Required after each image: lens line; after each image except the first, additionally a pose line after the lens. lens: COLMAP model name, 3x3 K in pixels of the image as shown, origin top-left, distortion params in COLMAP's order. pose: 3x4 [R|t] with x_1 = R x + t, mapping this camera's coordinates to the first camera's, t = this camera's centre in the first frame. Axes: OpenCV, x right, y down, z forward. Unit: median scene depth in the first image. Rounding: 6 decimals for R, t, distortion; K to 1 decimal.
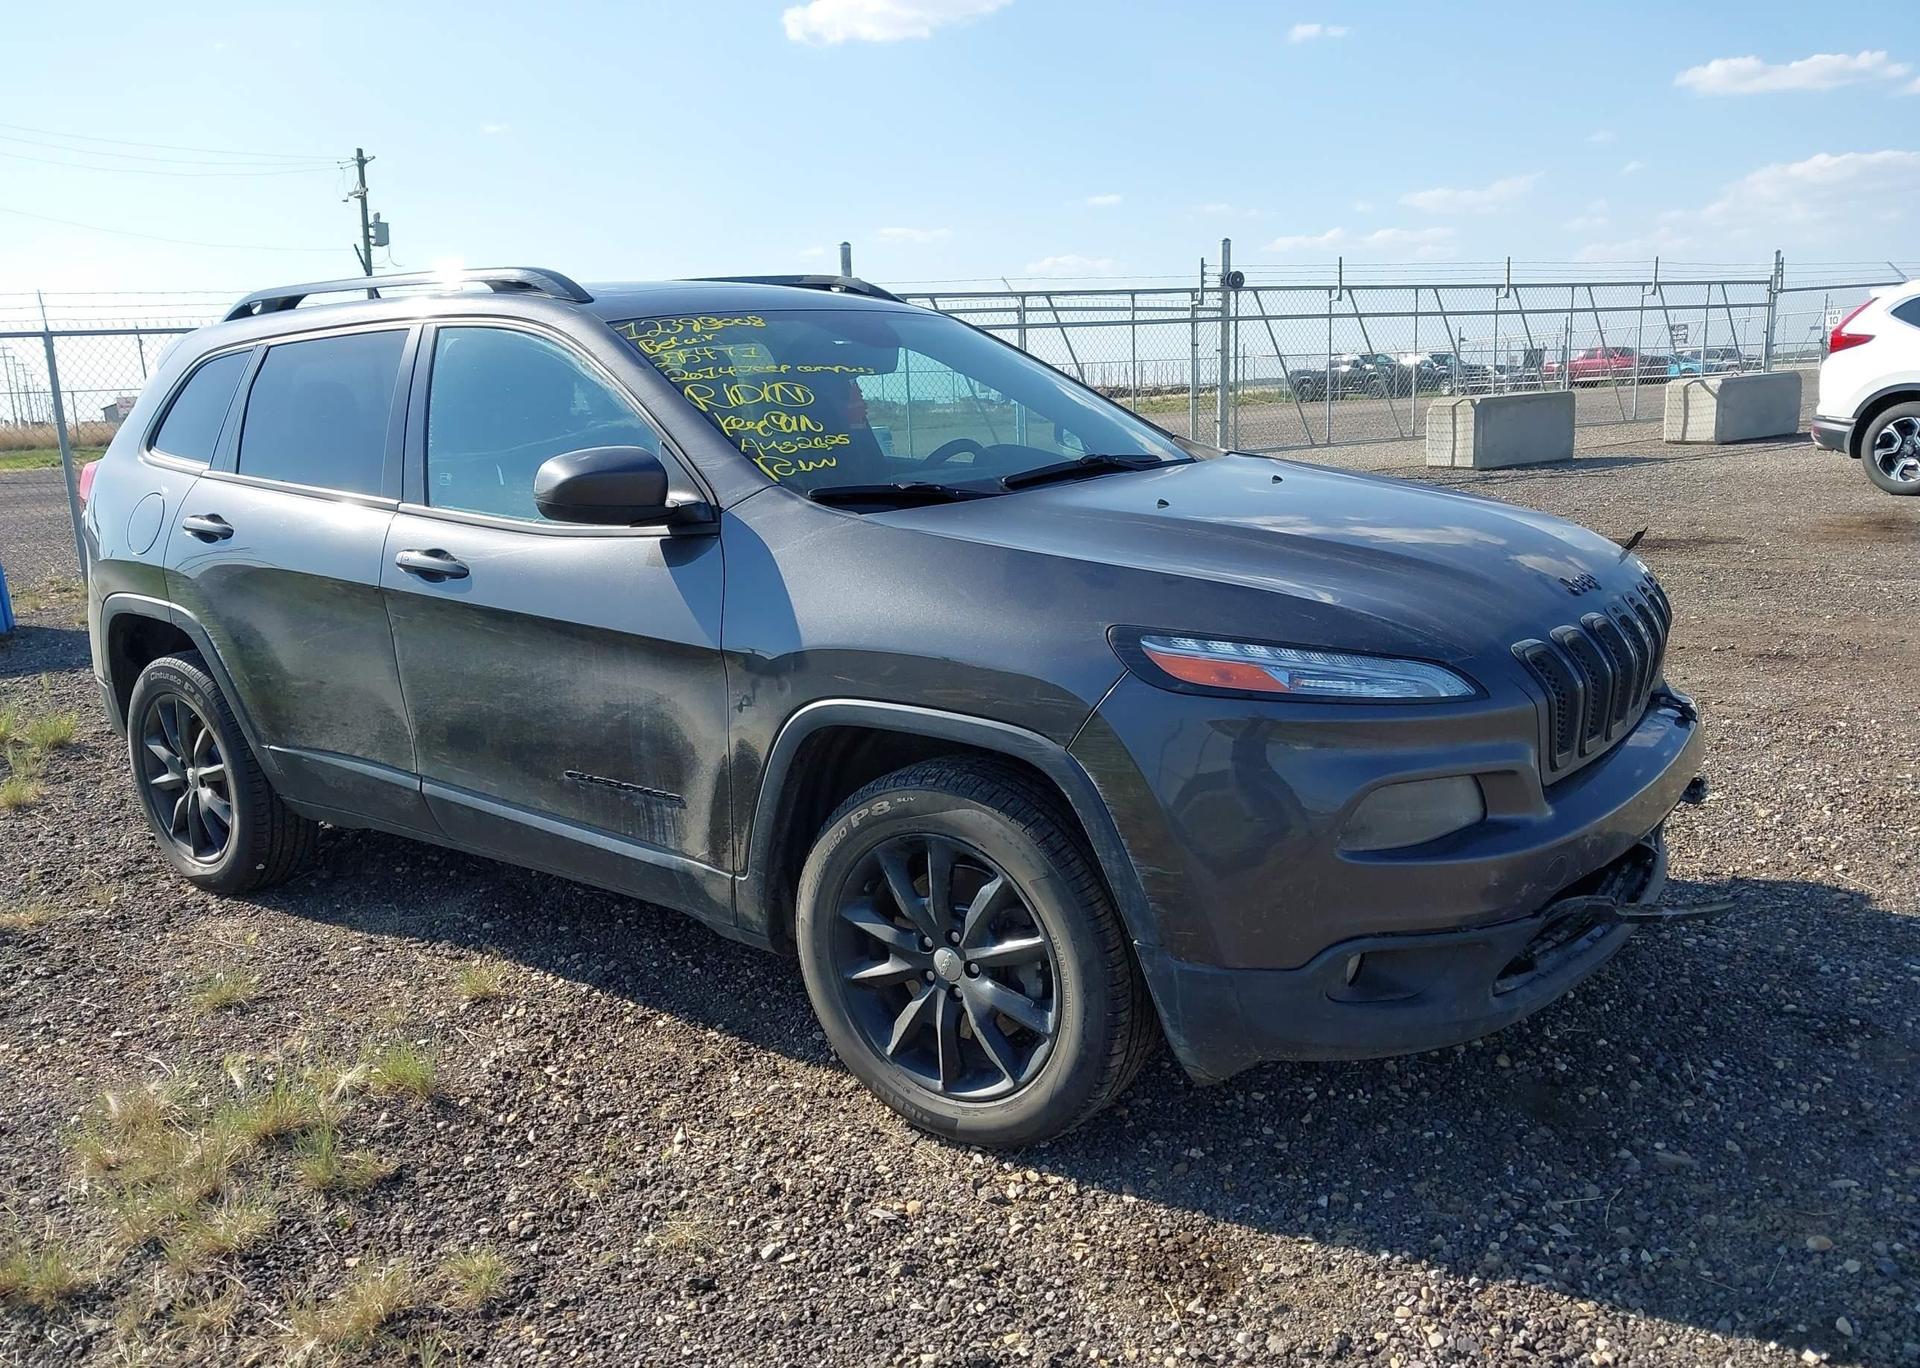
lens RADIAL K [[1571.2, 0, 950.1], [0, 1571.2, 702.9], [0, 0, 1]] dist [0.009913, -0.001051]
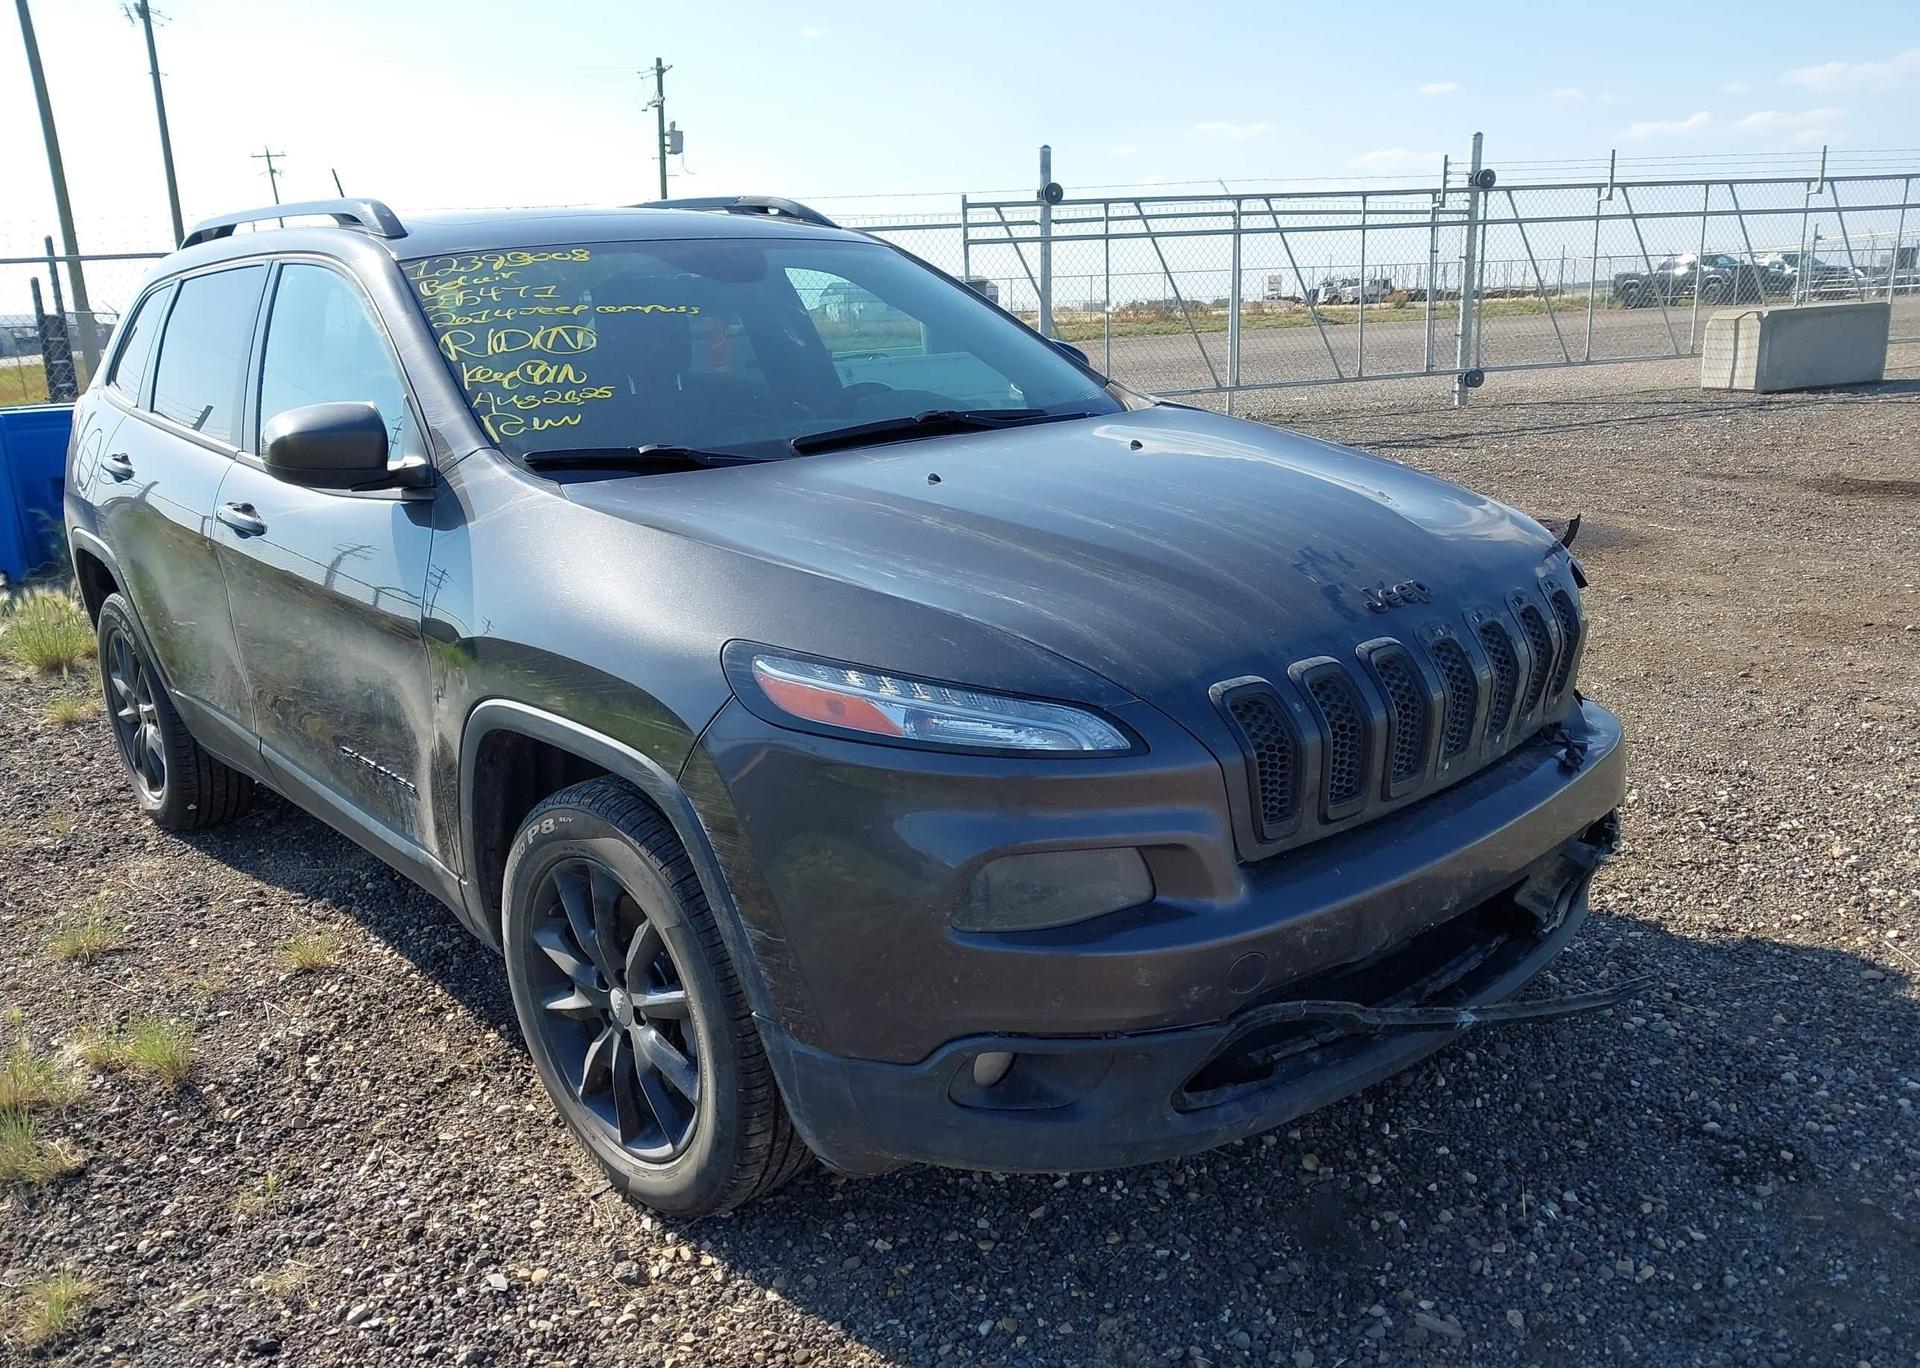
lens RADIAL K [[1571.2, 0, 950.1], [0, 1571.2, 702.9], [0, 0, 1]] dist [0.009913, -0.001051]
pose [[0.980345, 0.048306, -0.191286, 0.254372], [-0.037012, 0.997378, 0.062182, -0.047763], [0.193788, -0.053880, 0.979563, 0.133125]]
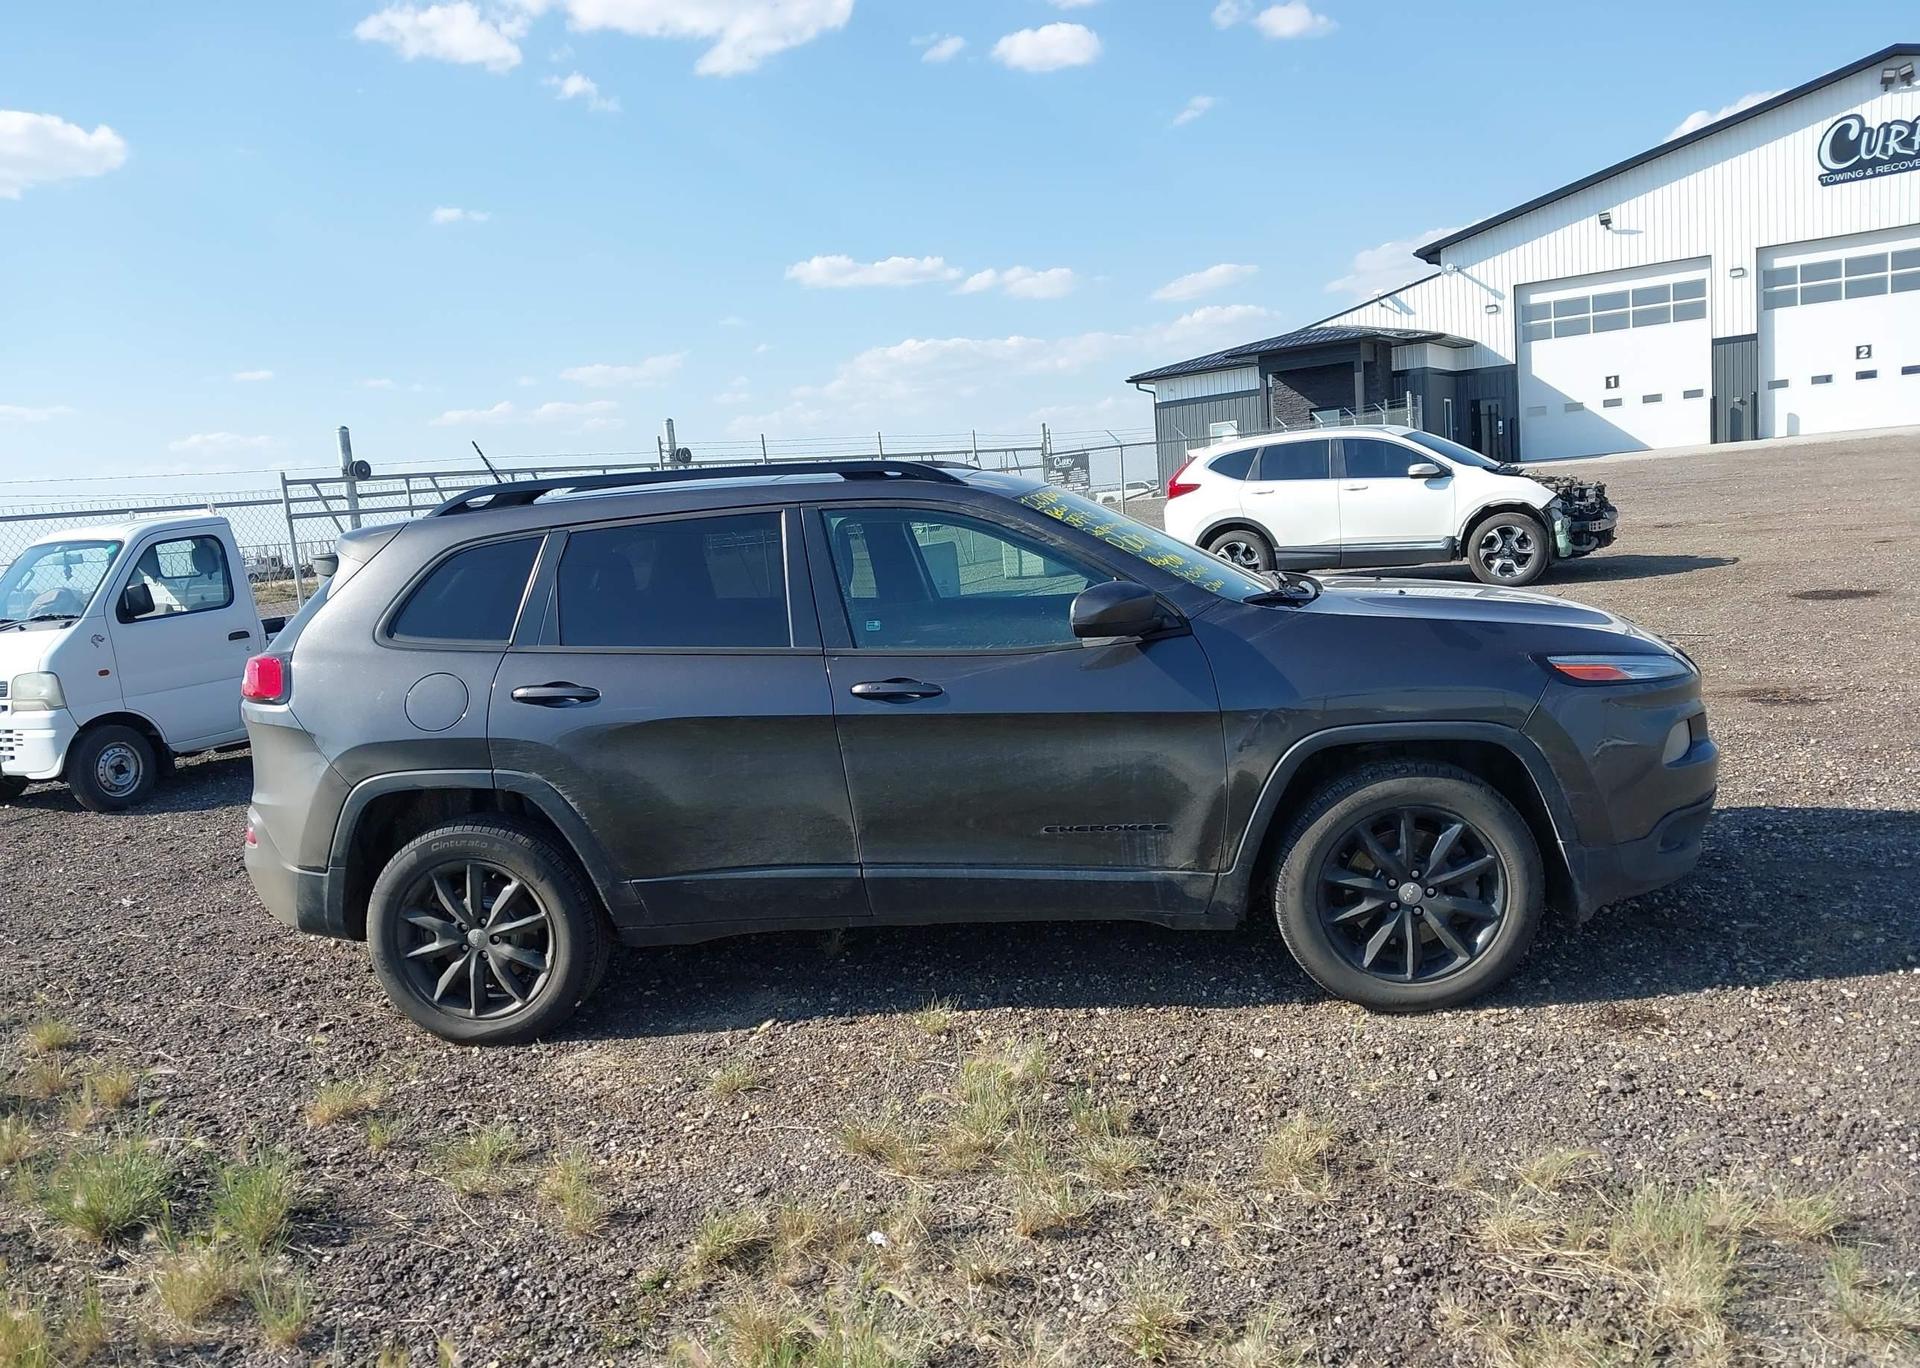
lens RADIAL K [[1592.0, 0, 949.8], [0, 1592.0, 661.0], [0, 0, 1]] dist [-0.003591, 0.222037]
pose [[0.864314, -0.089225, 0.494976, -0.844784], [0.153315, 0.984040, -0.090330, 0.012034], [-0.479016, 0.153961, 0.864199, -0.124958]]
